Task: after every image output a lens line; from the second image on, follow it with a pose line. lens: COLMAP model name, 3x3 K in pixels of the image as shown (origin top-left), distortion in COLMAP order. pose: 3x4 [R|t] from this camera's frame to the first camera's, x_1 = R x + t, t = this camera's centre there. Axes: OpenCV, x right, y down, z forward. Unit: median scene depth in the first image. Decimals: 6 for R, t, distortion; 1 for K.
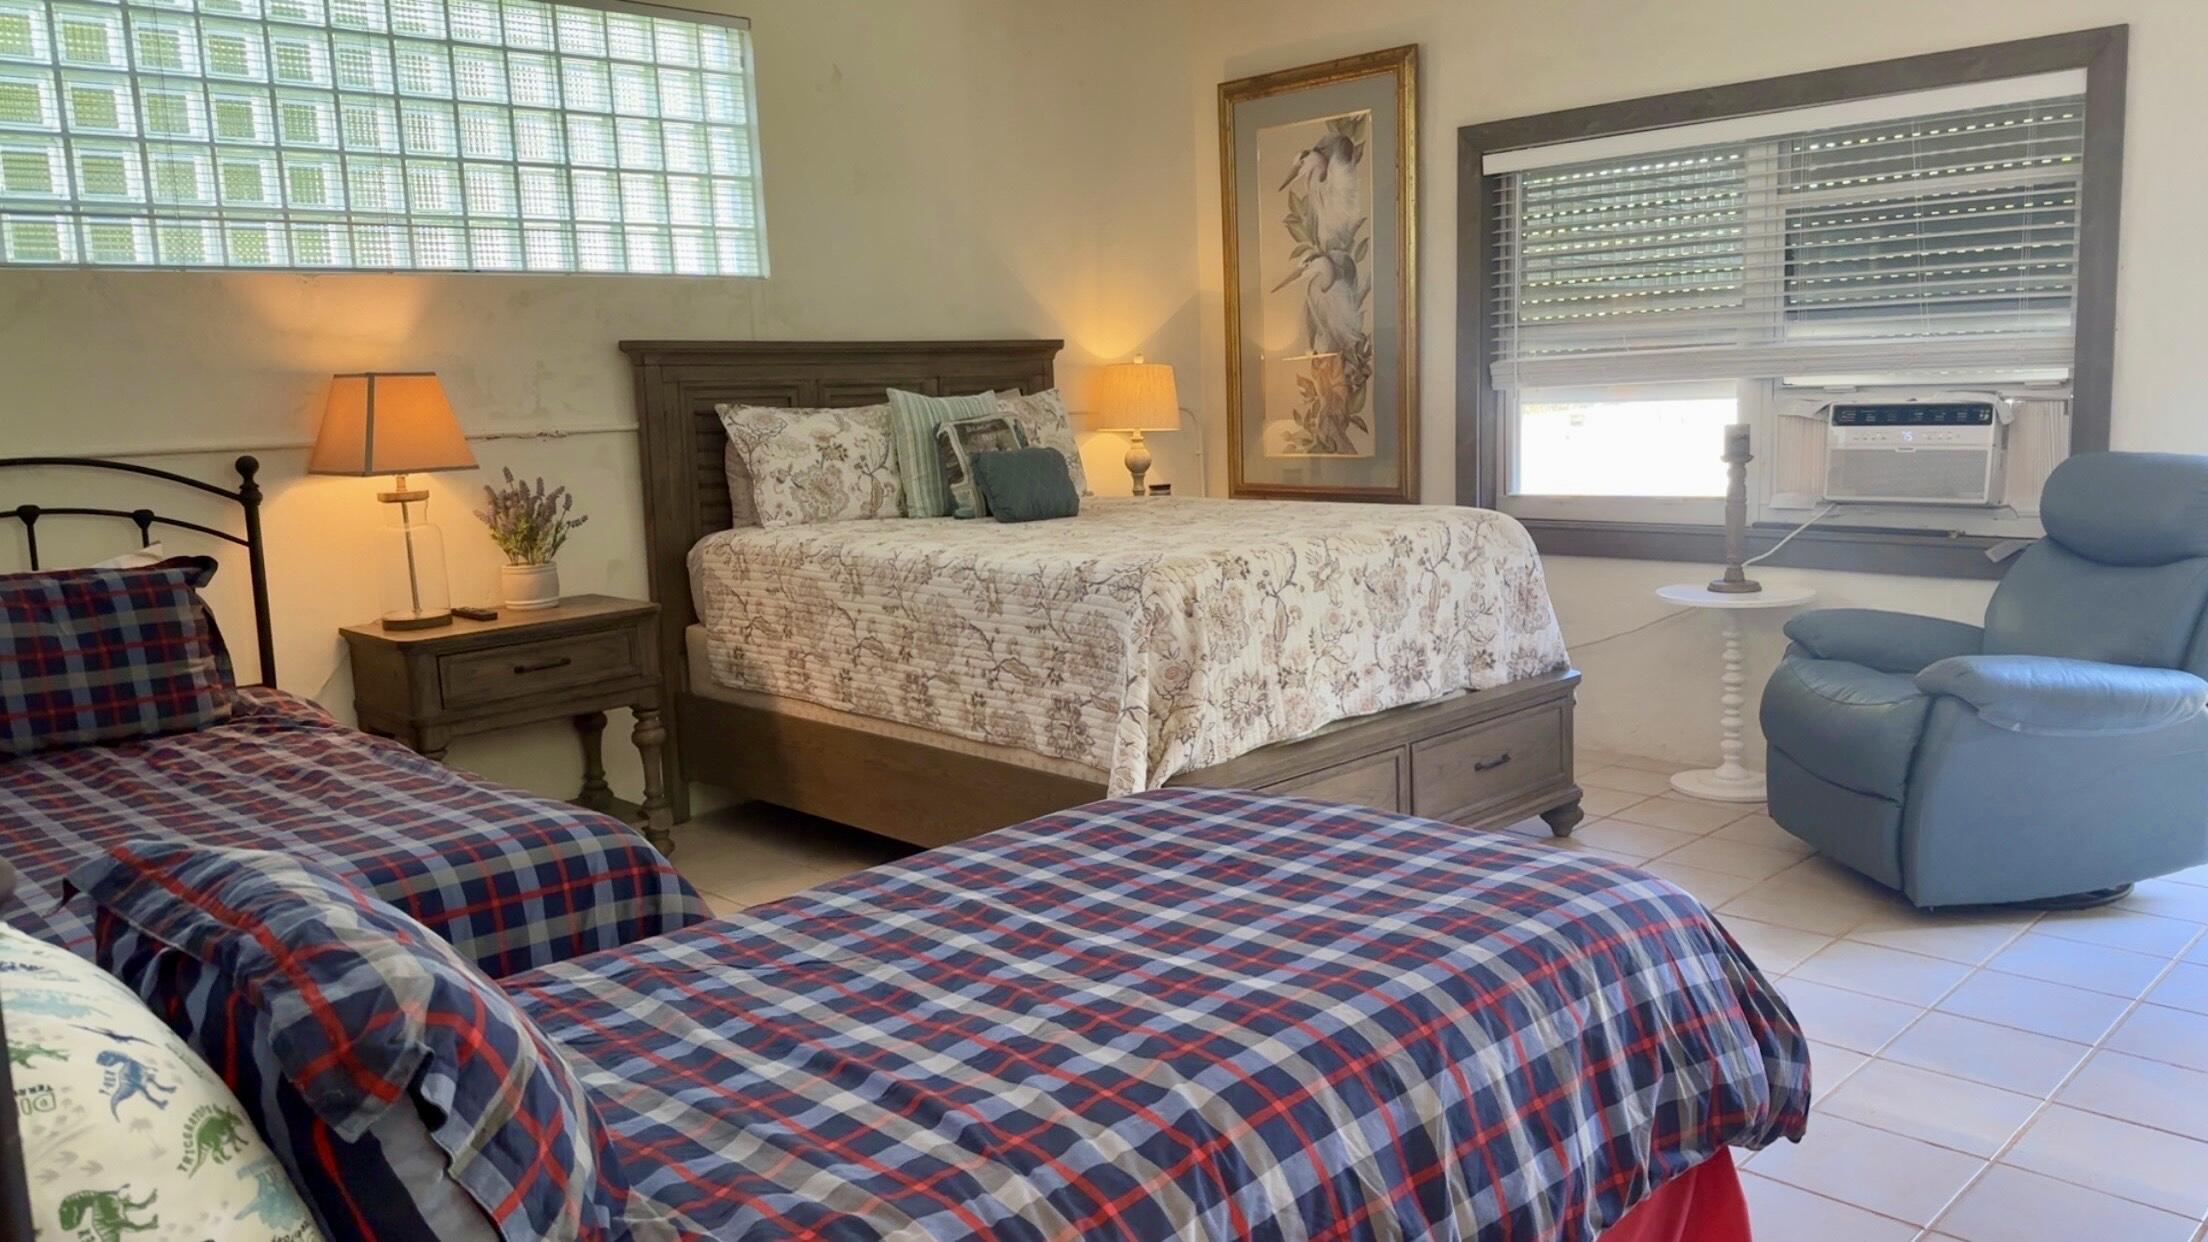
lens RADIAL K [[1648.7, 0, 1104.0], [0, 1648.7, 621.0], [0, 0, 1]] dist [0.129807, -0.227336]
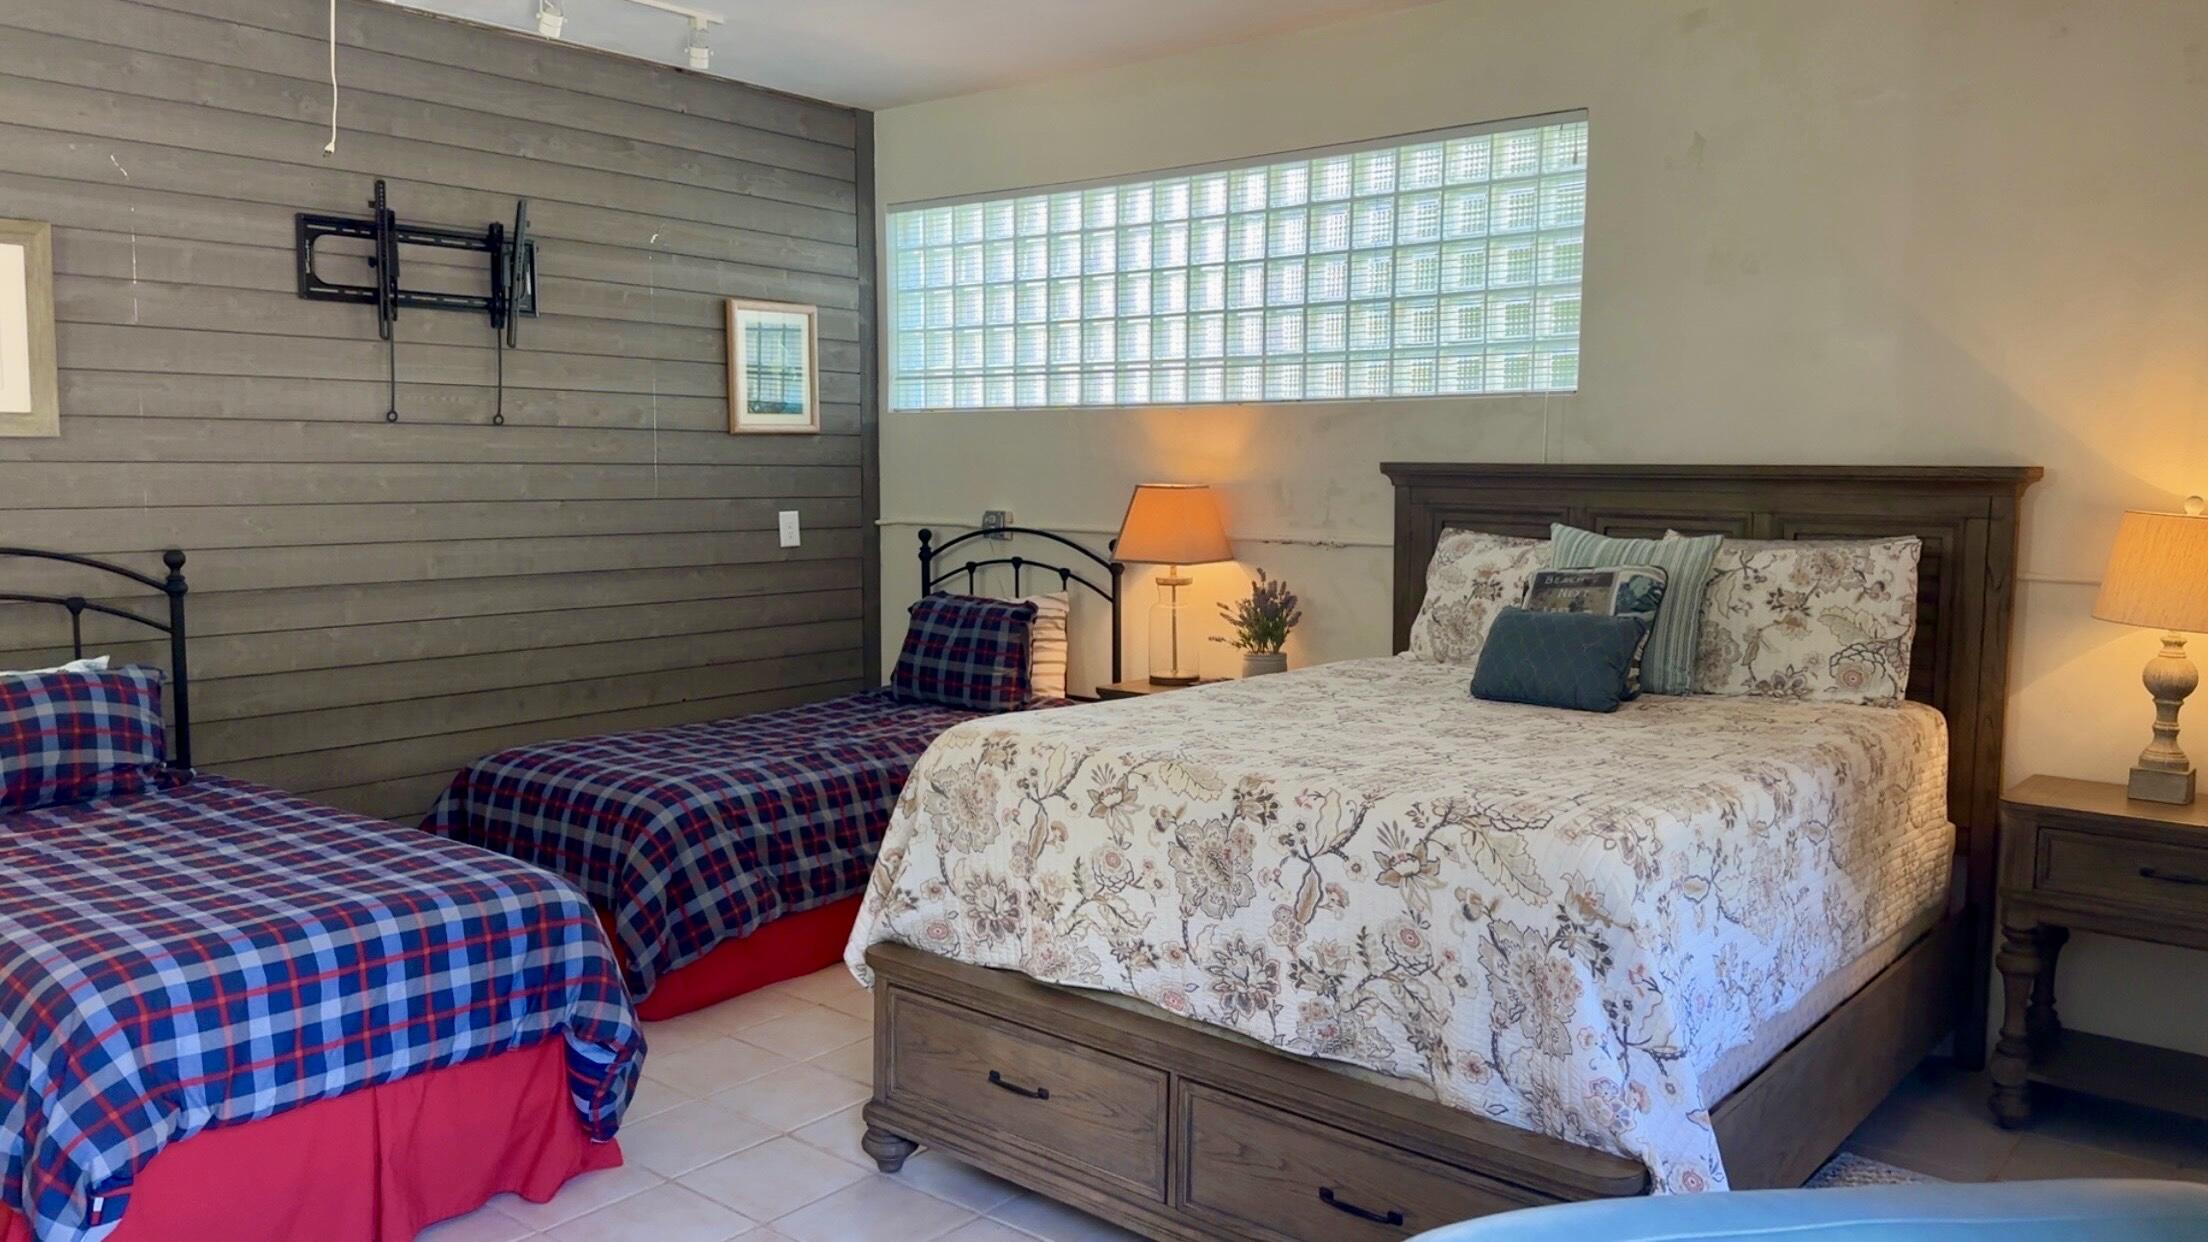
lens RADIAL K [[1642.7, 0, 1123.4], [0, 1642.7, 614.2], [0, 0, 1]] dist [0.215577, -0.502477]
pose [[0.088449, 0.130208, -0.987534, 0.827507], [-0.157417, 0.980788, 0.115220, -0.190285], [0.983563, 0.145263, 0.107247, 0.839793]]
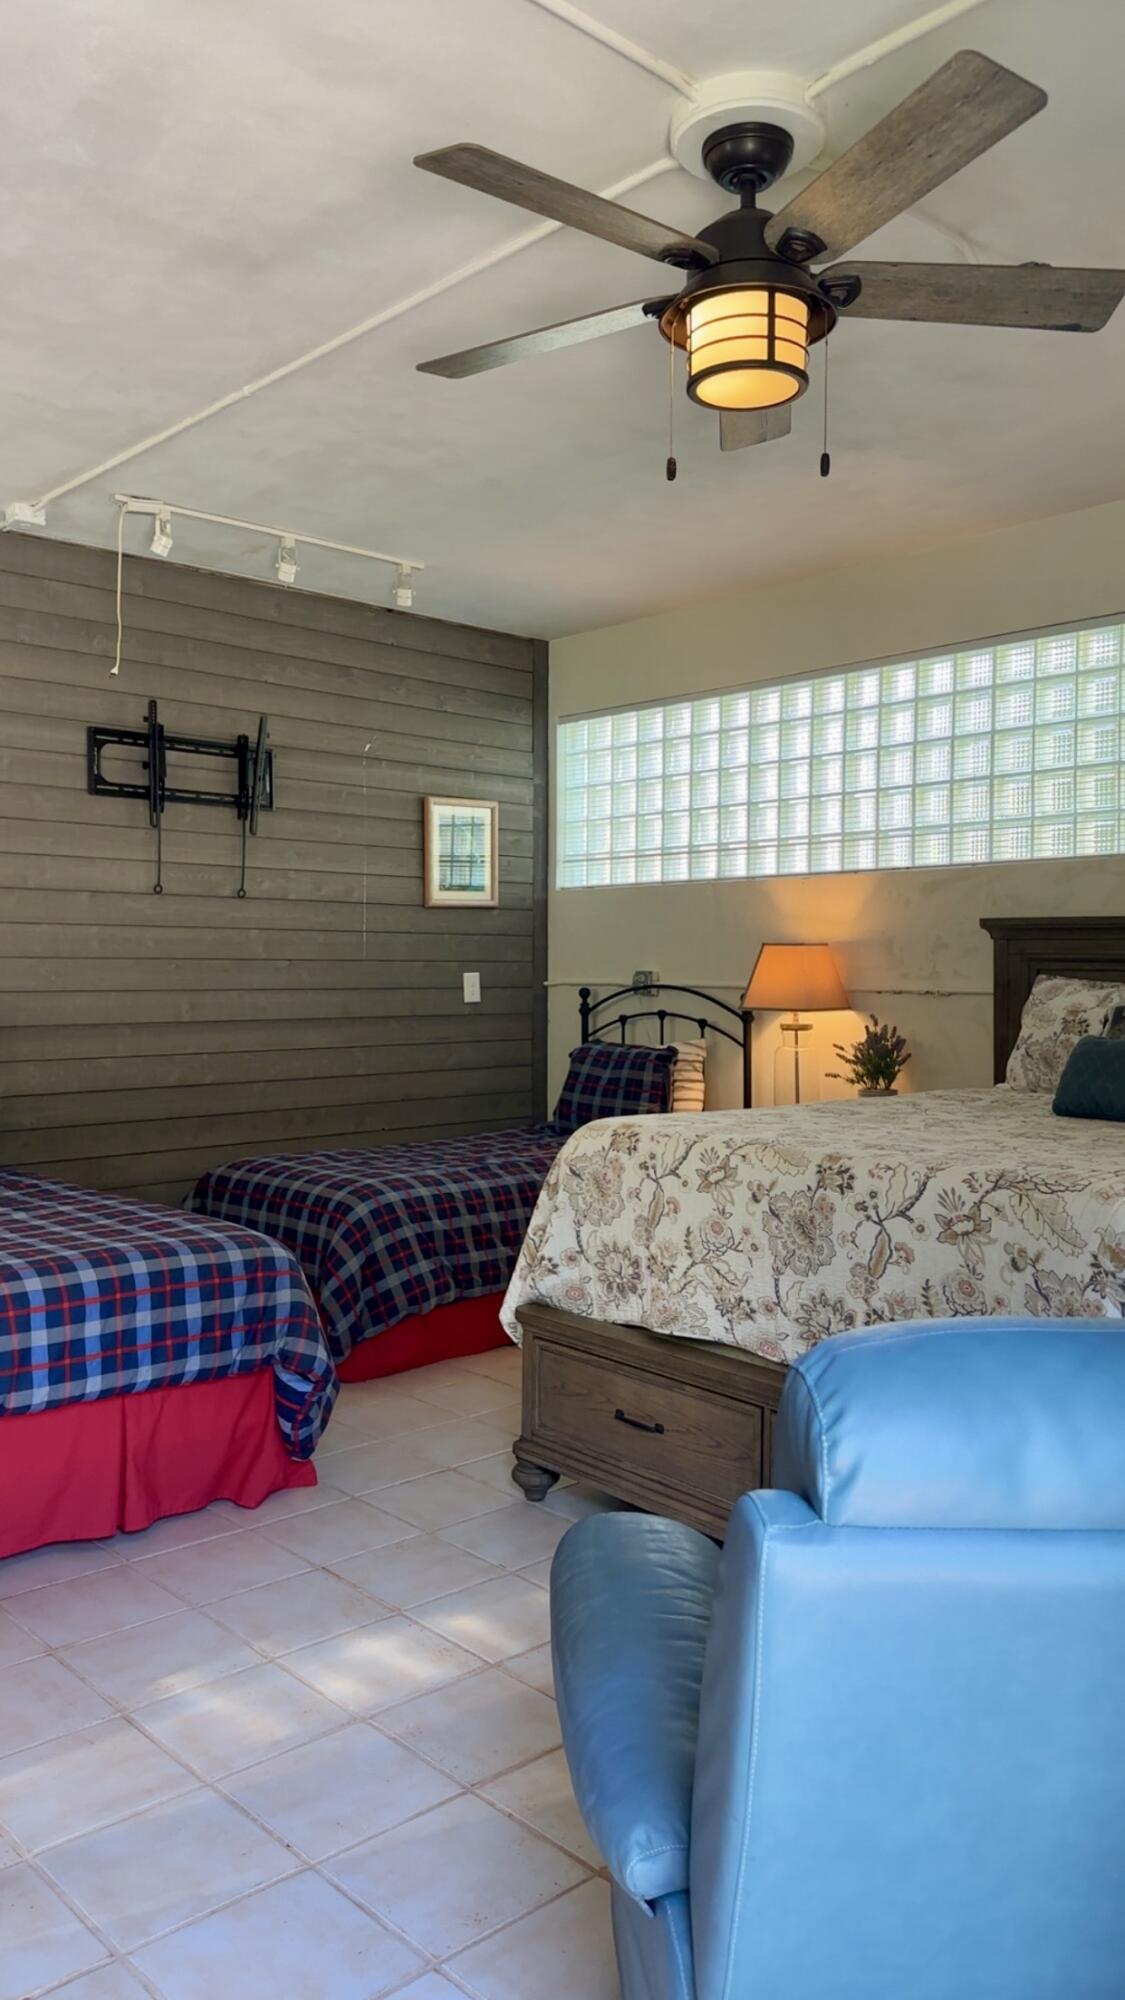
lens RADIAL K [[1488.0, 0, 571.2], [0, 1488.0, 1004.0], [0, 0, 1]] dist [0.215577, -0.502477]
pose [[-0.055604, 0.063546, -0.996429, 0.896661], [-0.149711, 0.986160, 0.071246, -0.159165], [0.987165, 0.153138, -0.045320, 0.871298]]
